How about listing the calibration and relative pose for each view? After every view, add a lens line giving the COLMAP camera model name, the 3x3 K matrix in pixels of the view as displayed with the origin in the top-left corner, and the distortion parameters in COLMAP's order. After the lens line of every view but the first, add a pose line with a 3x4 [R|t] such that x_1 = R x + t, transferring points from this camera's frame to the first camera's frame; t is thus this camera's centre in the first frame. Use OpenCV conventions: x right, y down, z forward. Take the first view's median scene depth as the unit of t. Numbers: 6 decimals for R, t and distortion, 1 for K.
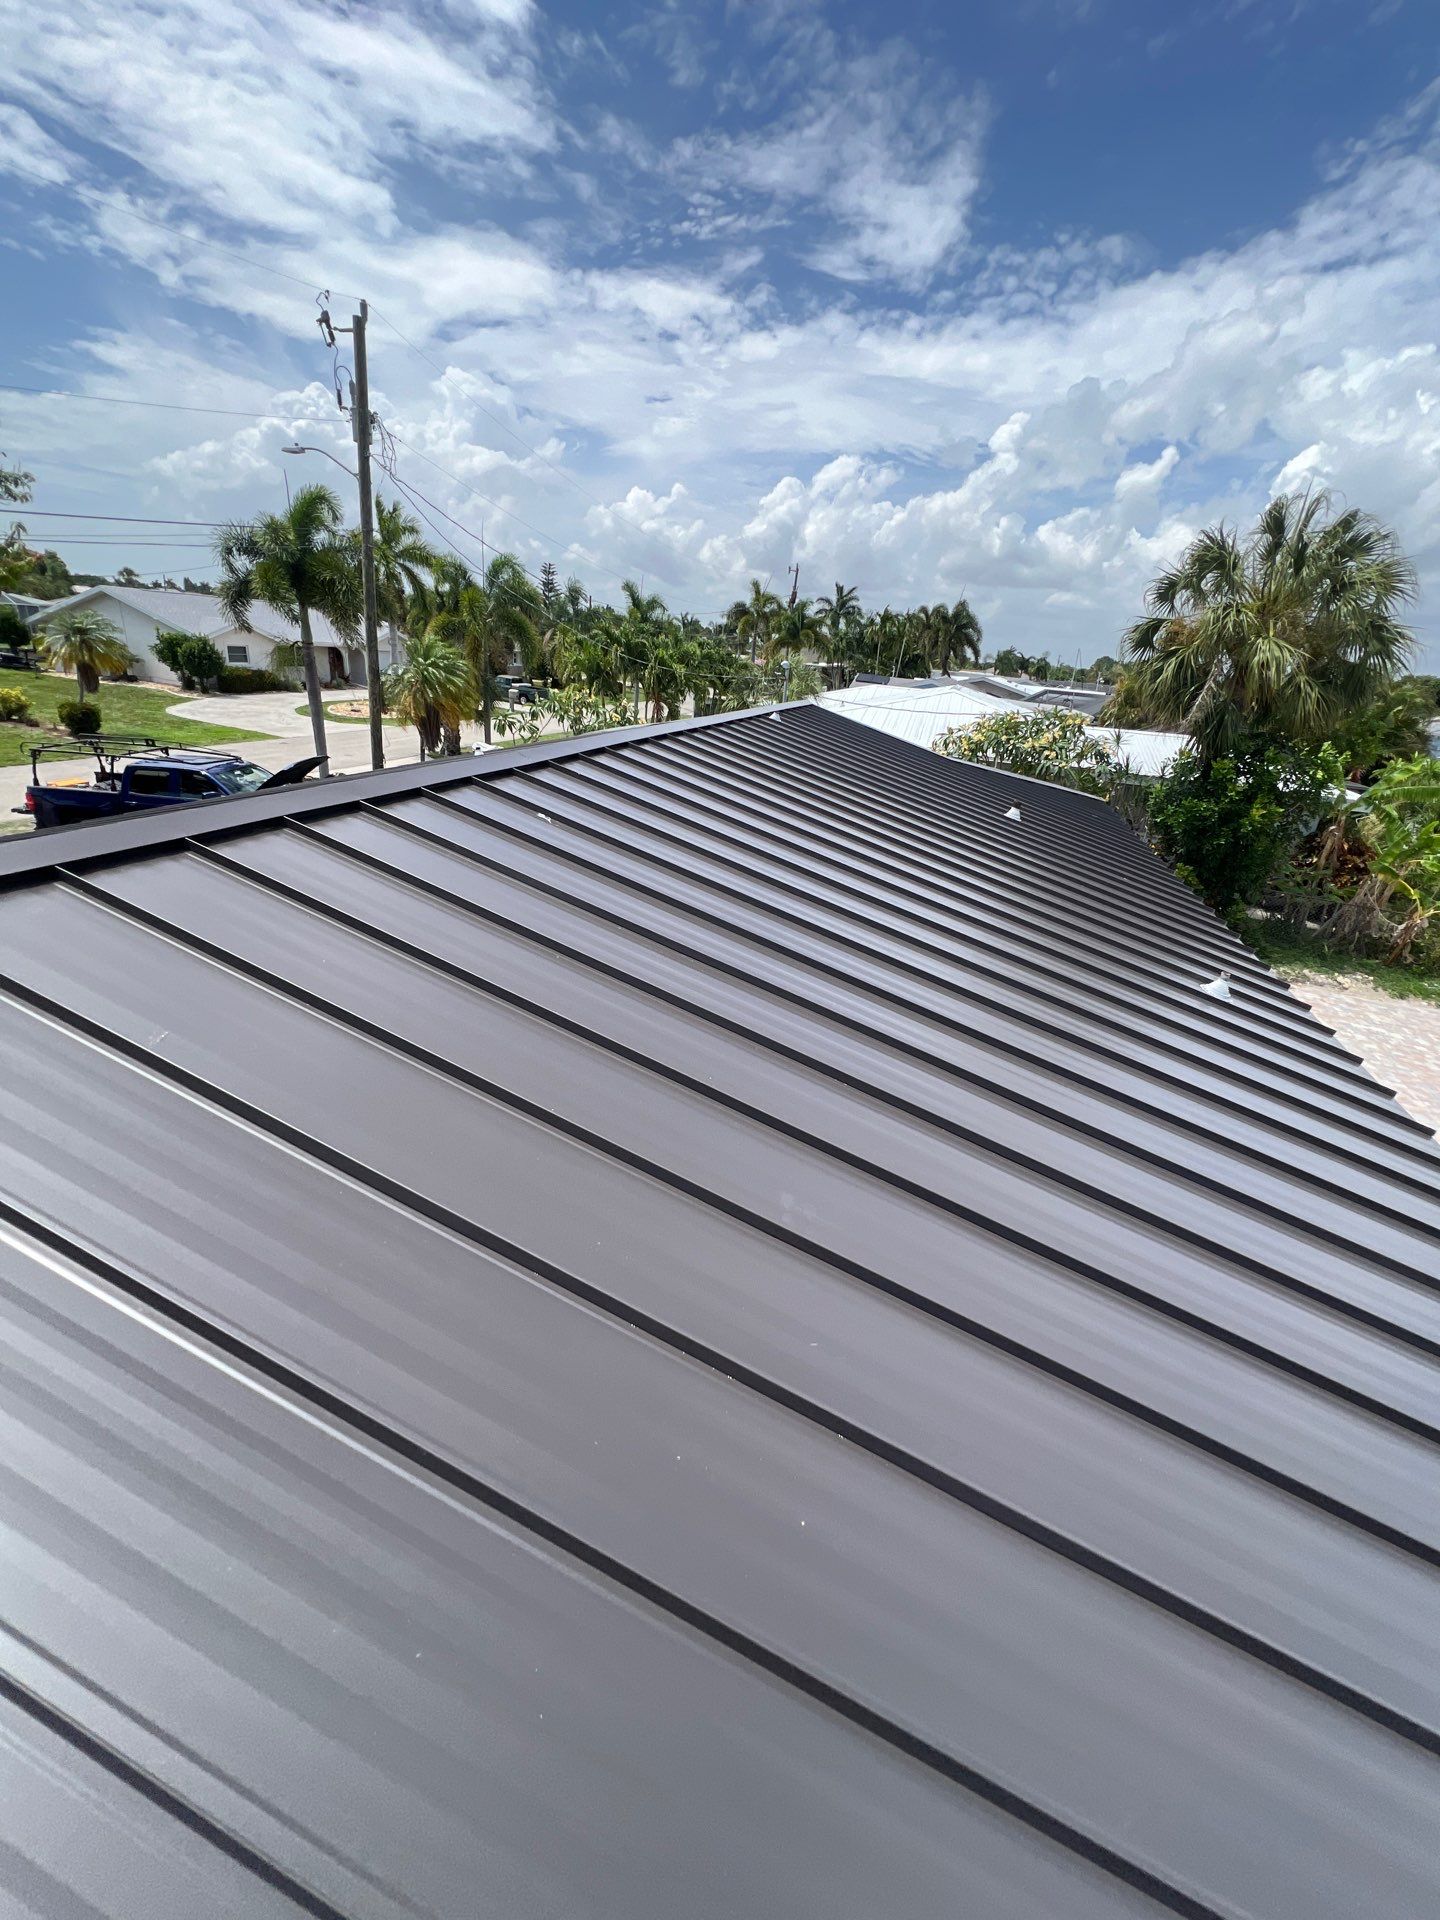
lens RADIAL K [[774.7, 0, 715.5], [0, 774.7, 957.6], [0, 0, 1]] dist [-0.000033, 0.000830]
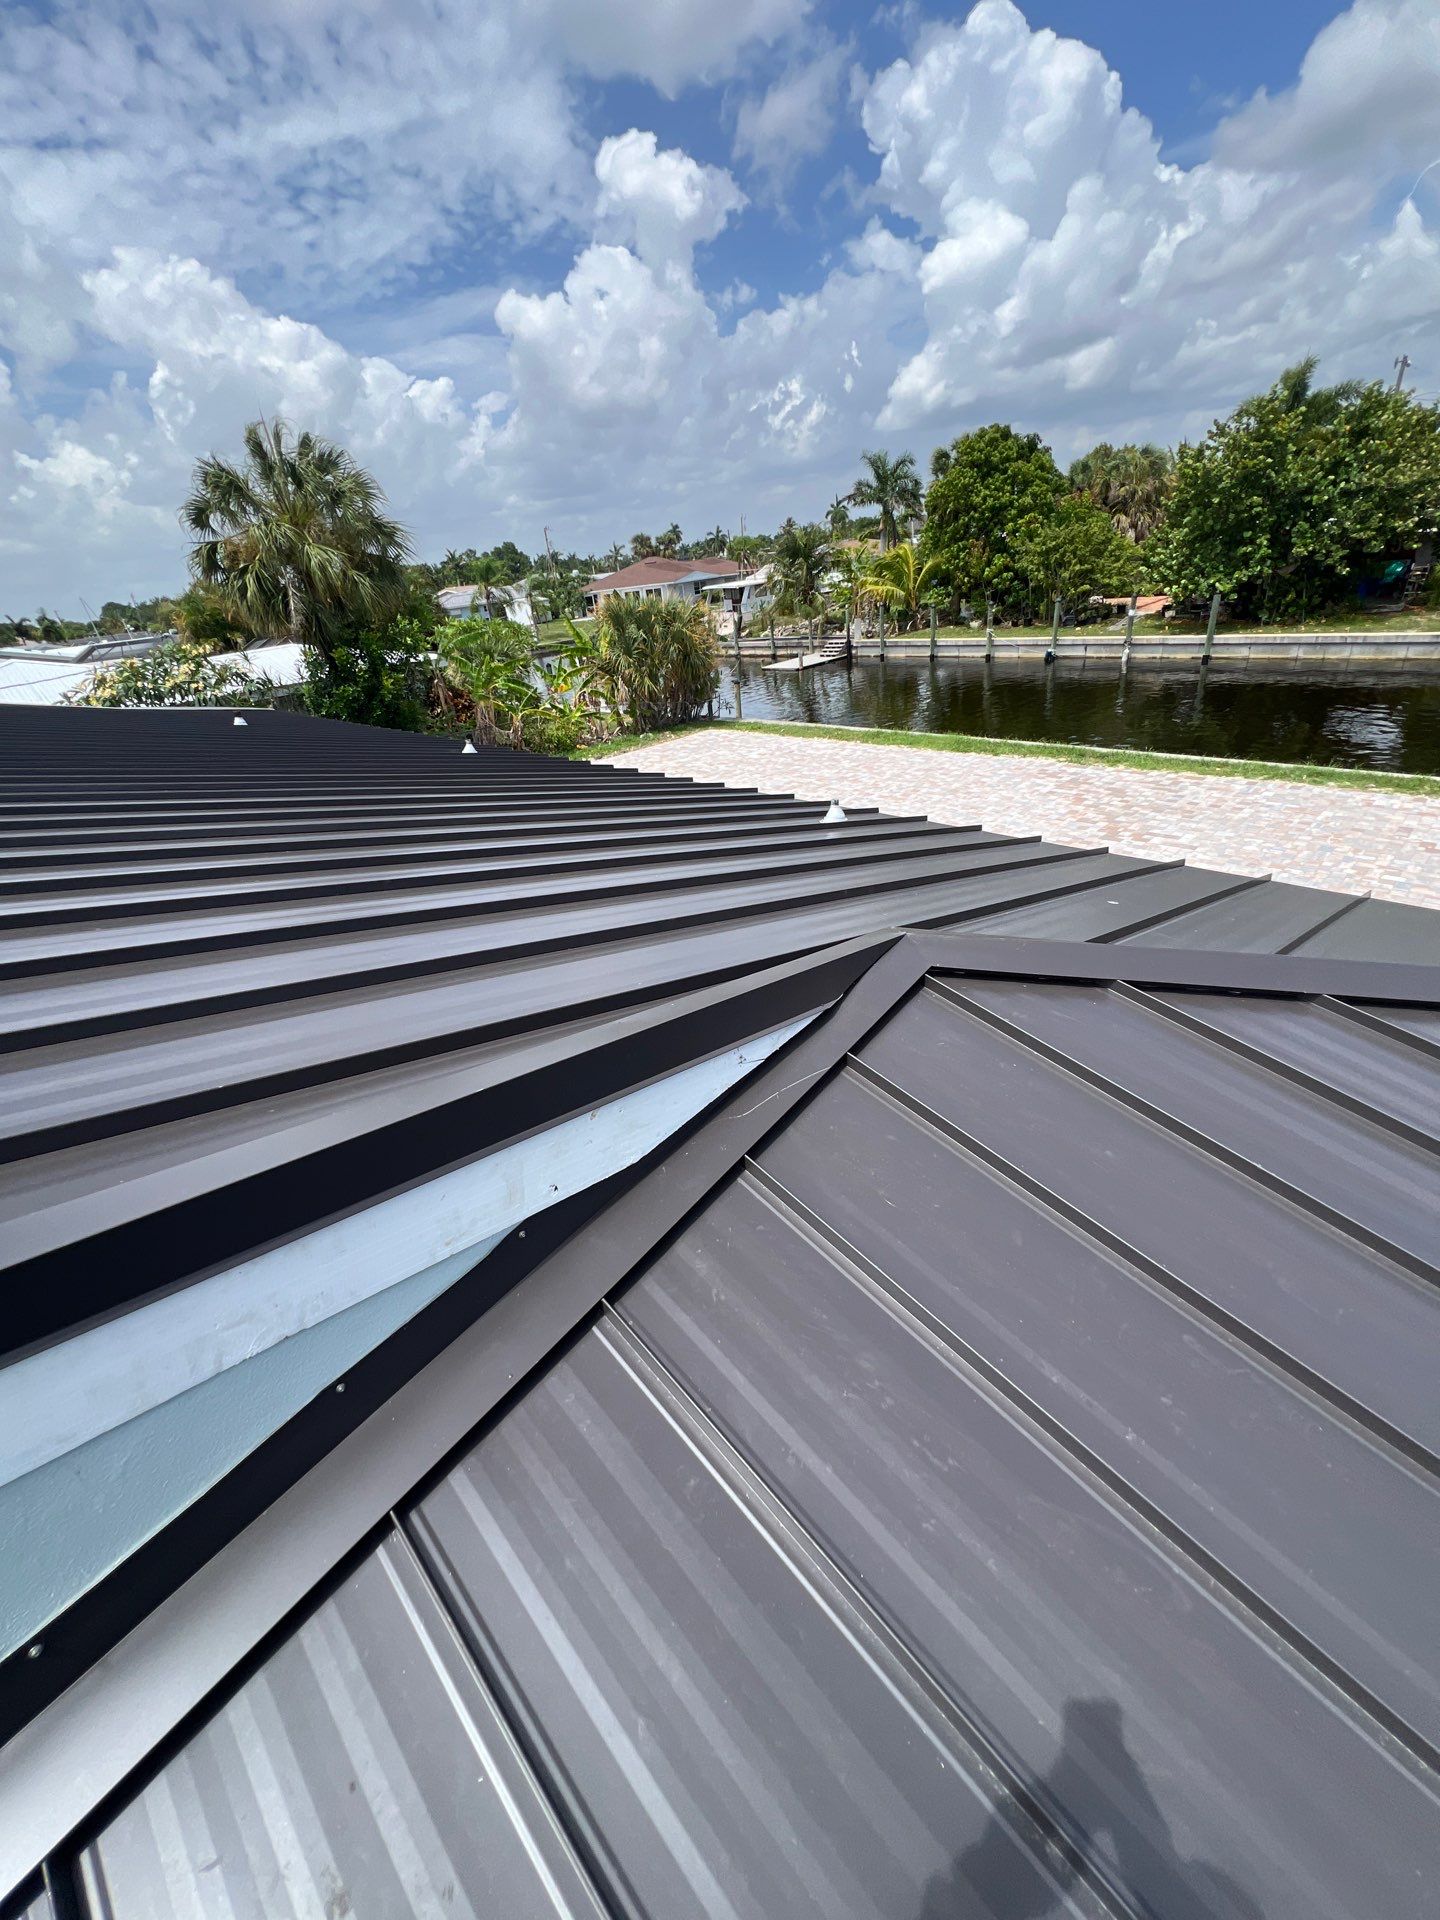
lens RADIAL K [[796.4, 0, 722.0], [0, 796.4, 958.5], [0, 0, 1]] dist [0.001579, 0.000000]
pose [[0.475010, -0.512410, 0.715403, -0.194539], [0.463600, 0.836725, 0.291489, 0.061380], [-0.747958, 0.193201, 0.635006, -0.141636]]
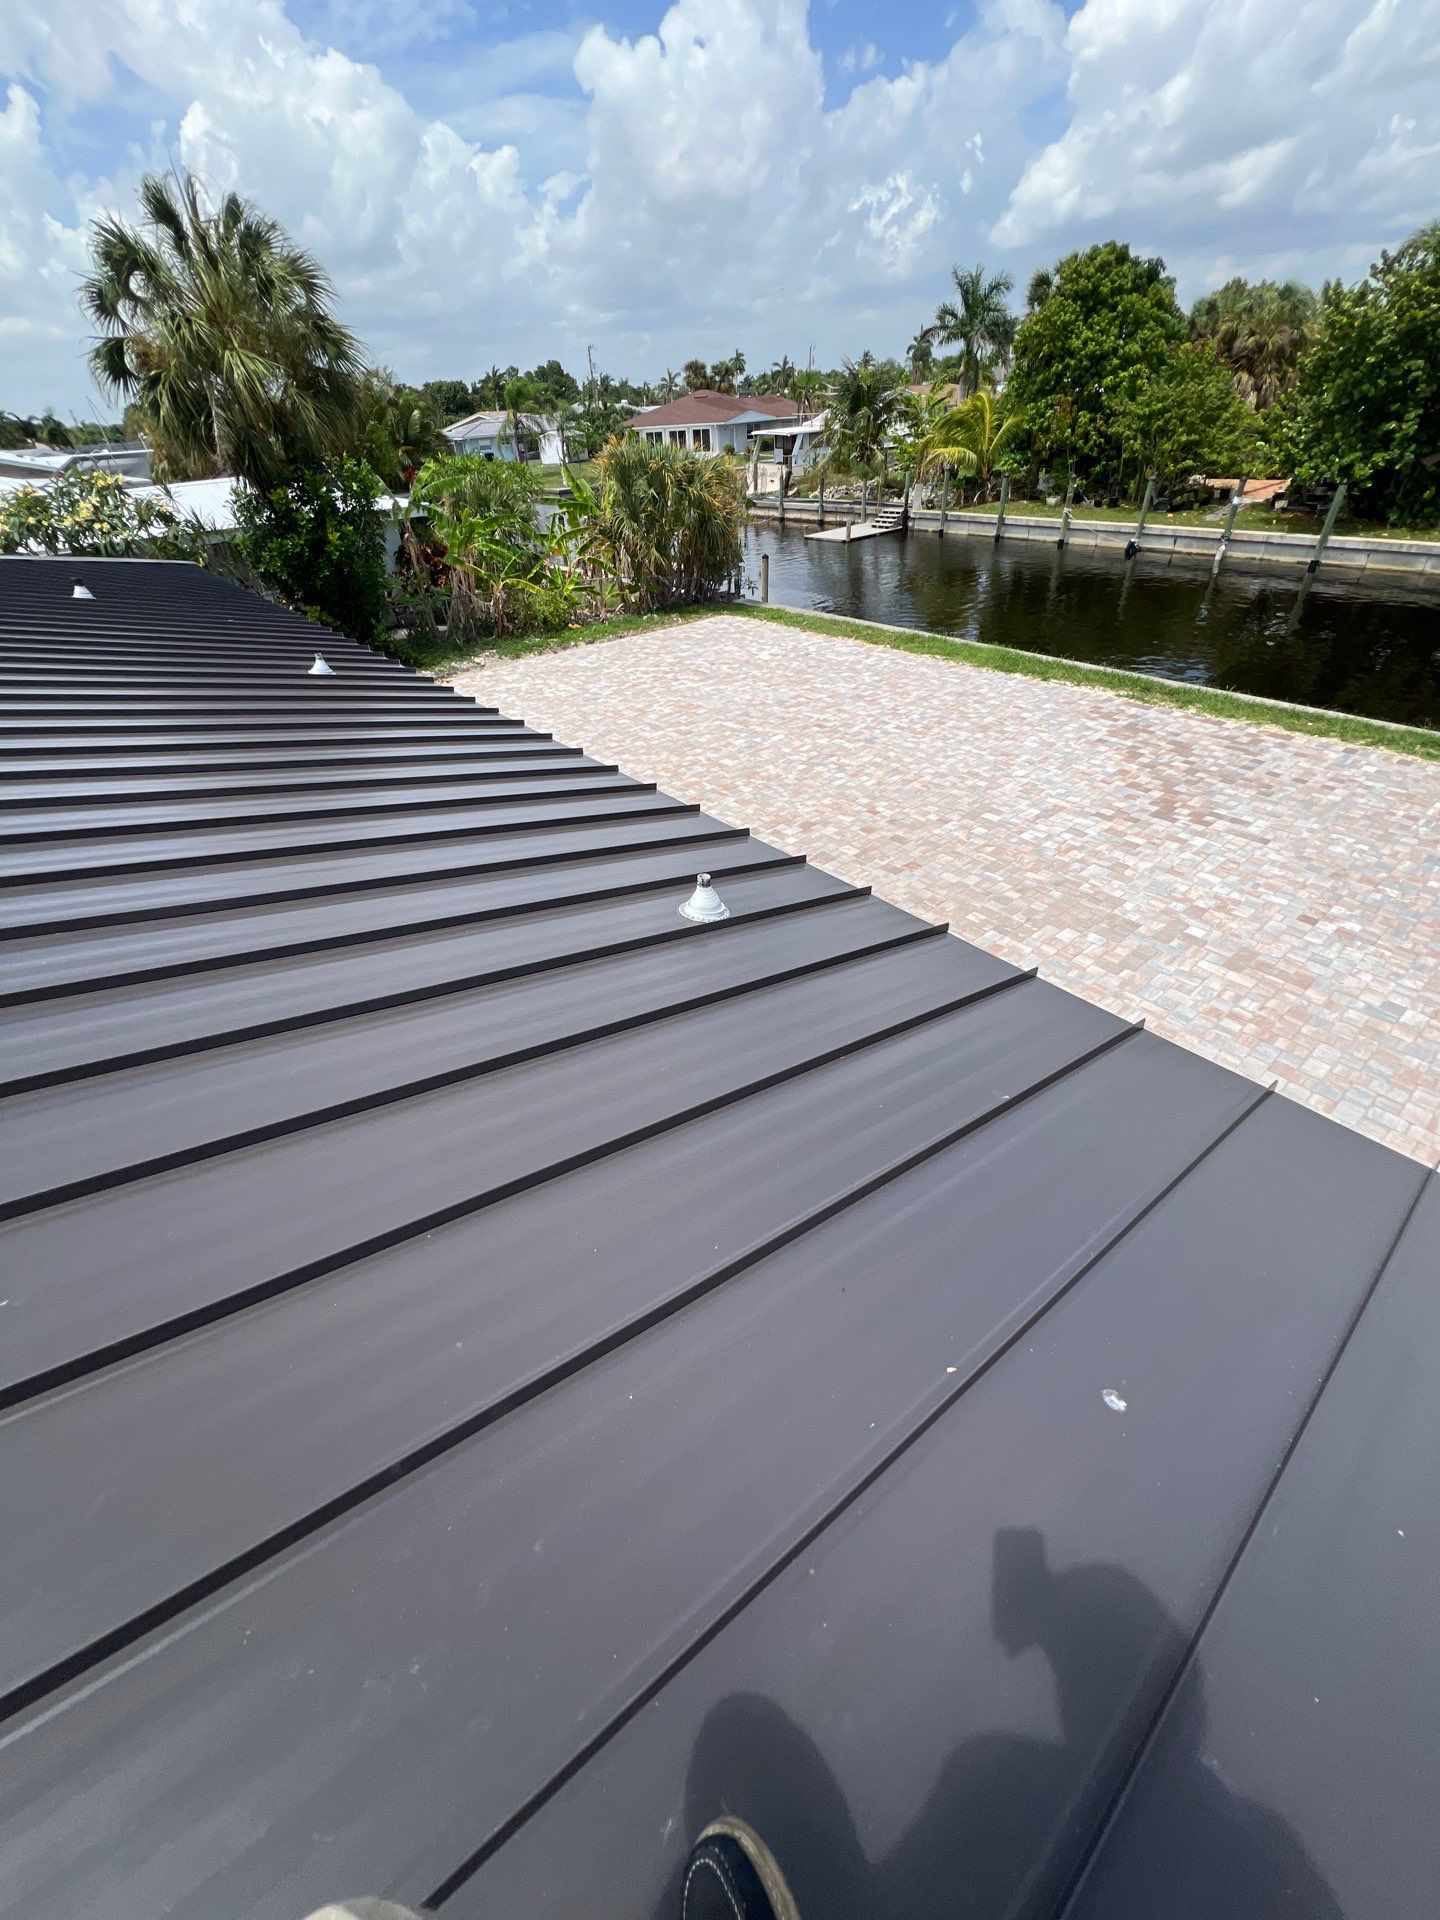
lens RADIAL K [[780.4, 0, 725.8], [0, 780.4, 960.4], [0, 0, 1]] dist [0.002139, 0.000142]
pose [[0.542233, -0.578016, 0.609820, -0.010306], [0.405850, 0.815674, 0.412264, 0.062164], [-0.735710, 0.023953, 0.676873, -0.112331]]
